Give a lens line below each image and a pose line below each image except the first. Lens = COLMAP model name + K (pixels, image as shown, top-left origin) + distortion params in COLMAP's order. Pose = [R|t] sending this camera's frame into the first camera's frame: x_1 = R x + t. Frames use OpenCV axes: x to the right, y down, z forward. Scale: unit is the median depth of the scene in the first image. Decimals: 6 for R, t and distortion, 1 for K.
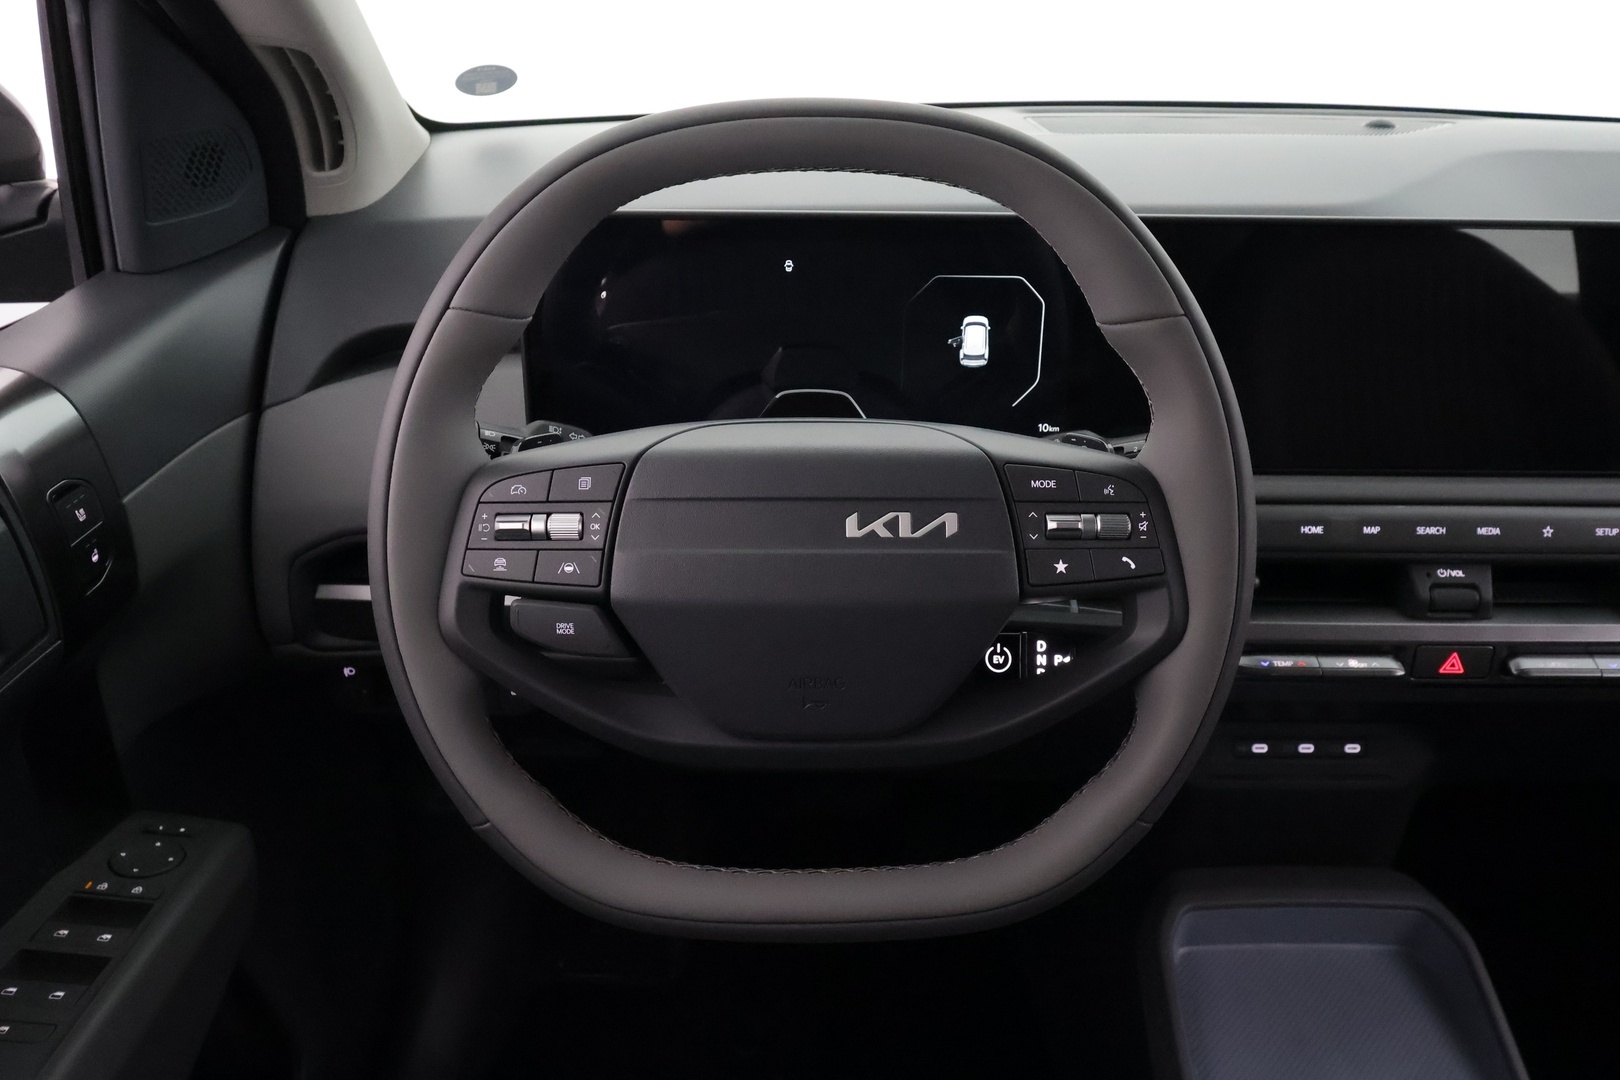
lens RADIAL K [[1207.9, 0, 802.2], [0, 1207.9, 545.8], [0, 0, 1]] dist [0.009397, 0.002706]
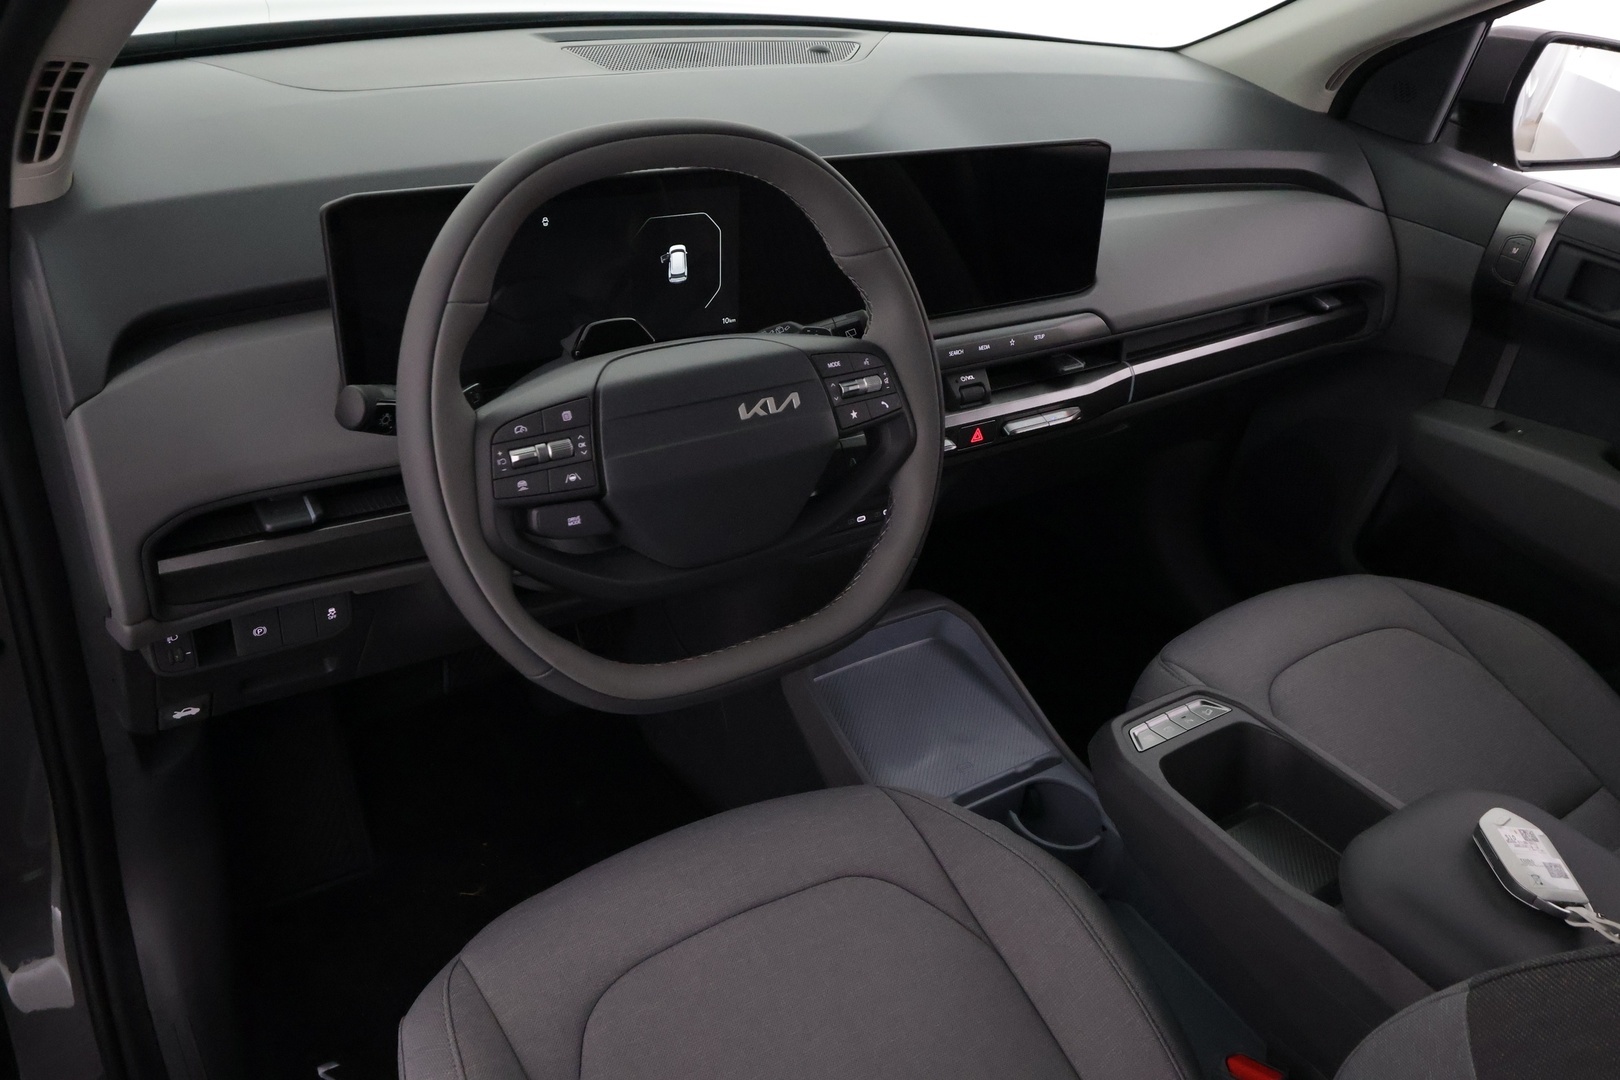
lens RADIAL K [[1309.7, 0, 801.6], [0, 1309.7, 547.0], [0, 0, 1]] dist [0.037870, 0.011071]
pose [[0.822728, -0.230225, 0.519726, -0.769309], [0.169856, 0.972106, 0.161735, -0.102423], [-0.542465, -0.044785, 0.838884, -0.414380]]
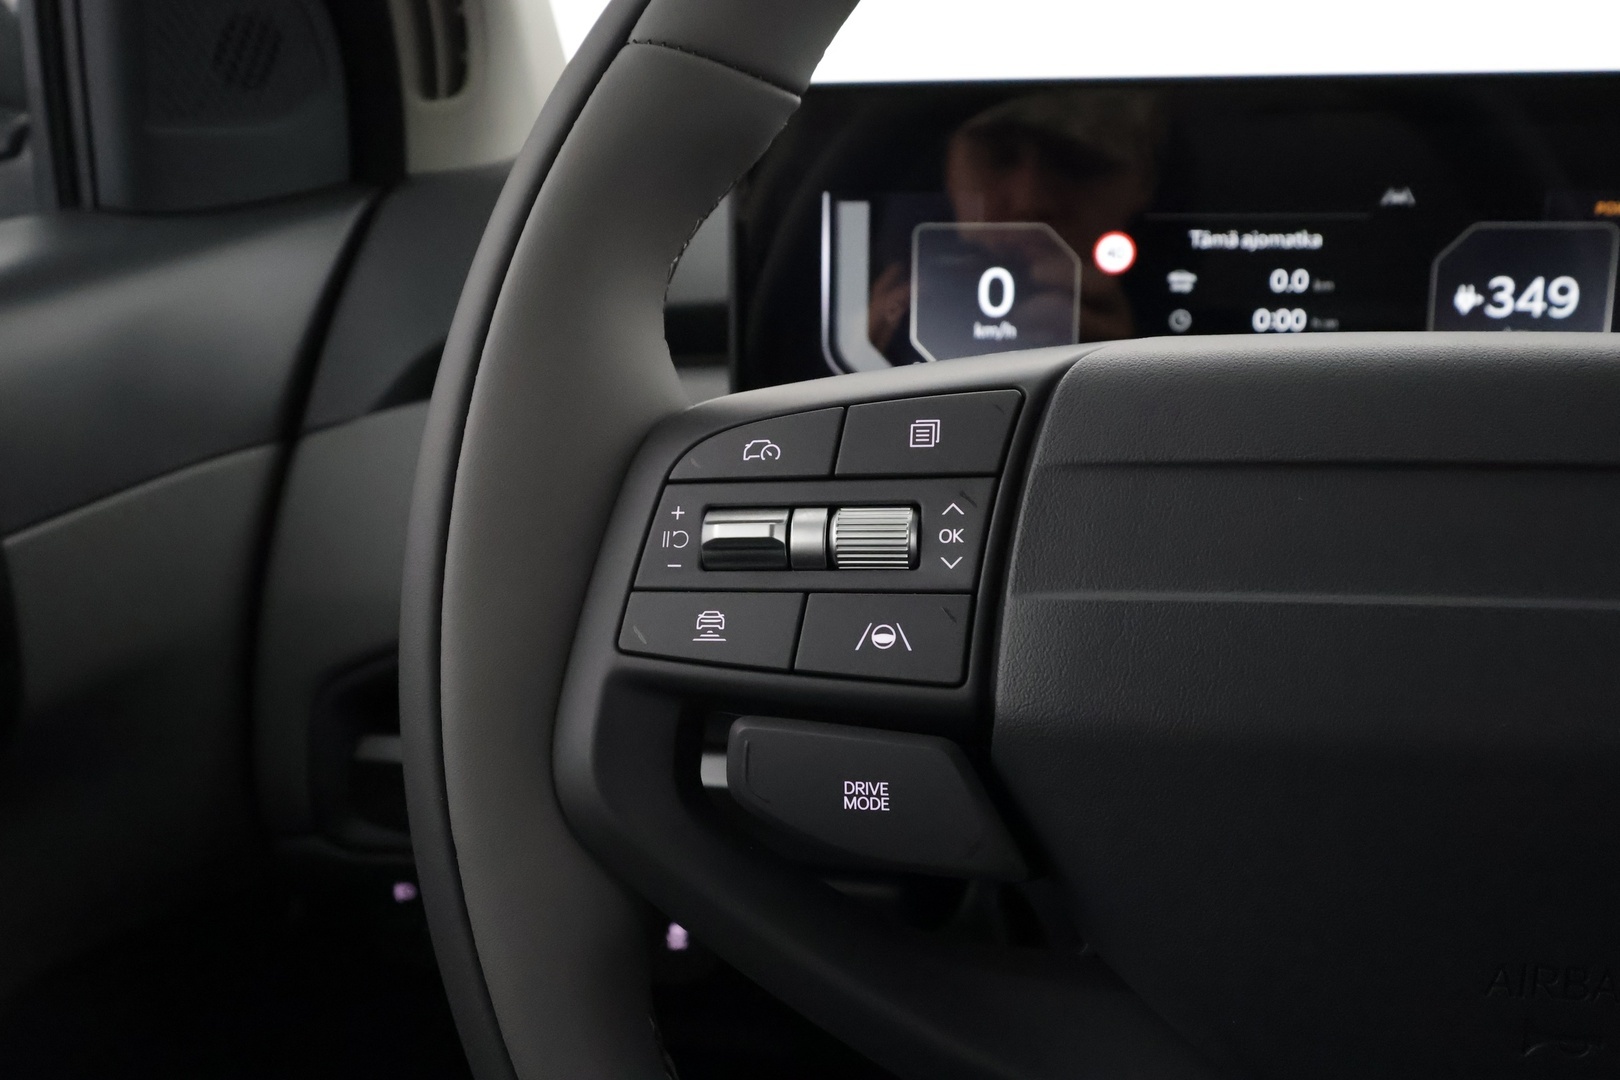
lens RADIAL K [[1297.4, 0, 798.3], [0, 1297.4, 550.9], [0, 0, 1]] dist [0.041382, 0.003336]
pose [[0.991901, 0.016725, -0.125907, -0.165133], [-0.038038, 0.984910, -0.168835, 0.061805], [0.121184, 0.172257, 0.977569, 0.570603]]
